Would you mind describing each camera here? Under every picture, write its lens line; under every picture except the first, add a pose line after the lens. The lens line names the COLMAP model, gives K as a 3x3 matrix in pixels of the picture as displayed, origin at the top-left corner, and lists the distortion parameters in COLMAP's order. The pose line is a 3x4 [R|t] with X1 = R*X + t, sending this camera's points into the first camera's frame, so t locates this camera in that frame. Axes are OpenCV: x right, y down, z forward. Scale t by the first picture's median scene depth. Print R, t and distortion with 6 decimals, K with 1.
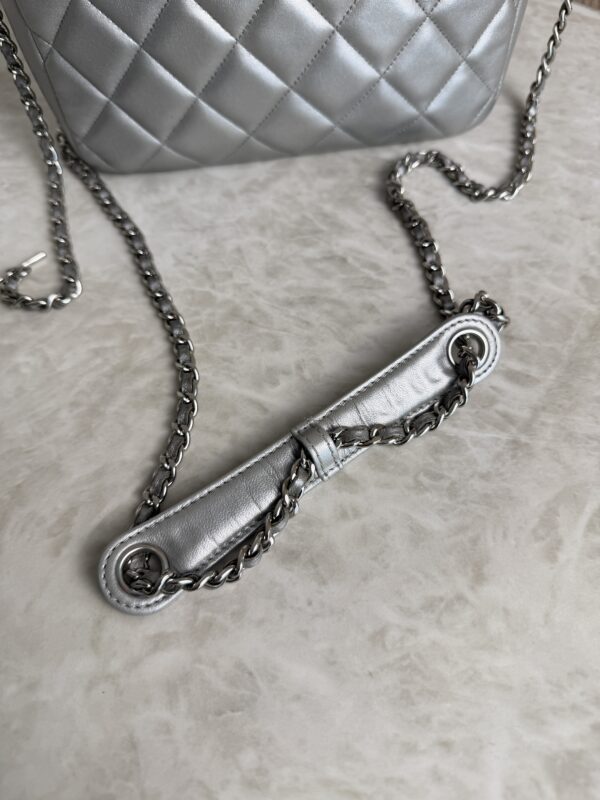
lens RADIAL K [[587.8, 0, 308.1], [0, 587.8, 395.7], [0, 0, 1]] dist [-0.028669, -0.008078]
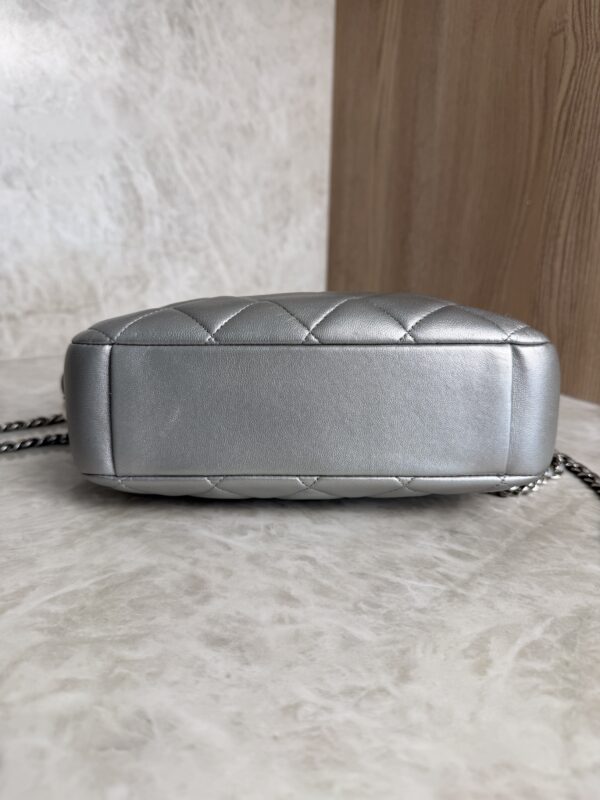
lens RADIAL K [[587.8, 0, 306.9], [0, 587.8, 397.8], [0, 0, 1]] dist [-0.028669, -0.008078]
pose [[0.990405, 0.110241, -0.083340, 0.139091], [-0.137936, 0.751416, -0.645250, 0.526987], [-0.008510, 0.650554, 0.759412, -0.033911]]
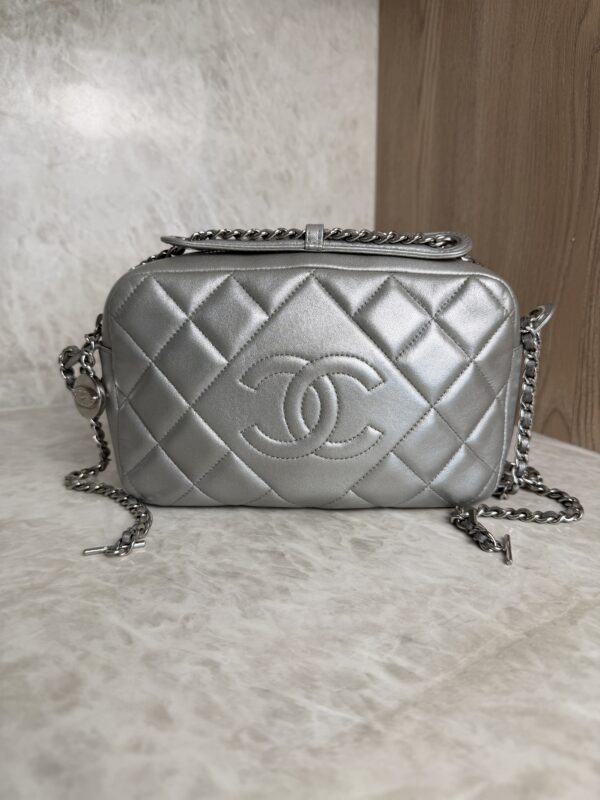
lens RADIAL K [[587.8, 0, 303.3], [0, 587.8, 399.5], [0, 0, 1]] dist [-0.028669, -0.008078]
pose [[0.958756, 0.113941, -0.260391, 0.422383], [-0.263082, 0.702505, -0.661267, 0.318394], [0.107581, 0.702498, 0.703507, 0.073201]]
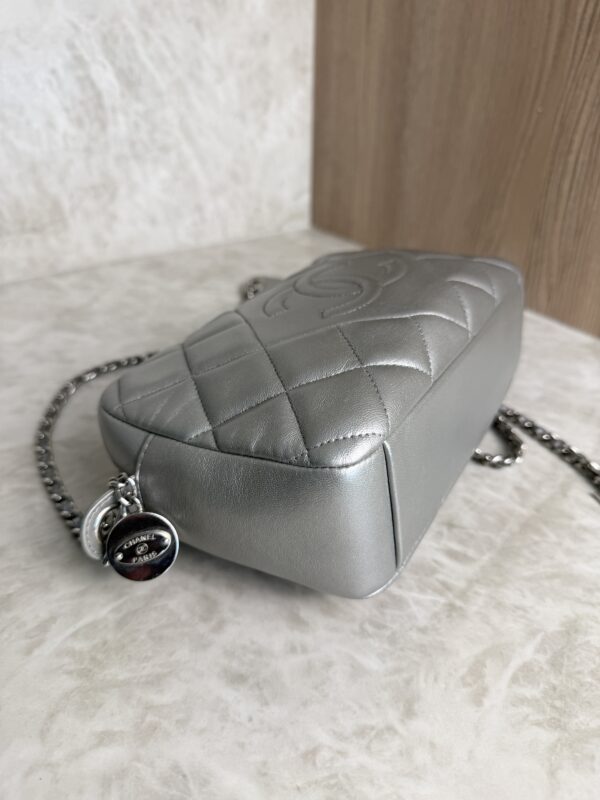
lens RADIAL K [[587.8, 0, 303.9], [0, 587.8, 406.7], [0, 0, 1]] dist [-0.028669, -0.008078]
pose [[0.994212, 0.104836, -0.023498, 0.055762], [-0.104805, 0.898245, -0.426815, 0.243931], [-0.023639, 0.426807, 0.904034, -0.179524]]
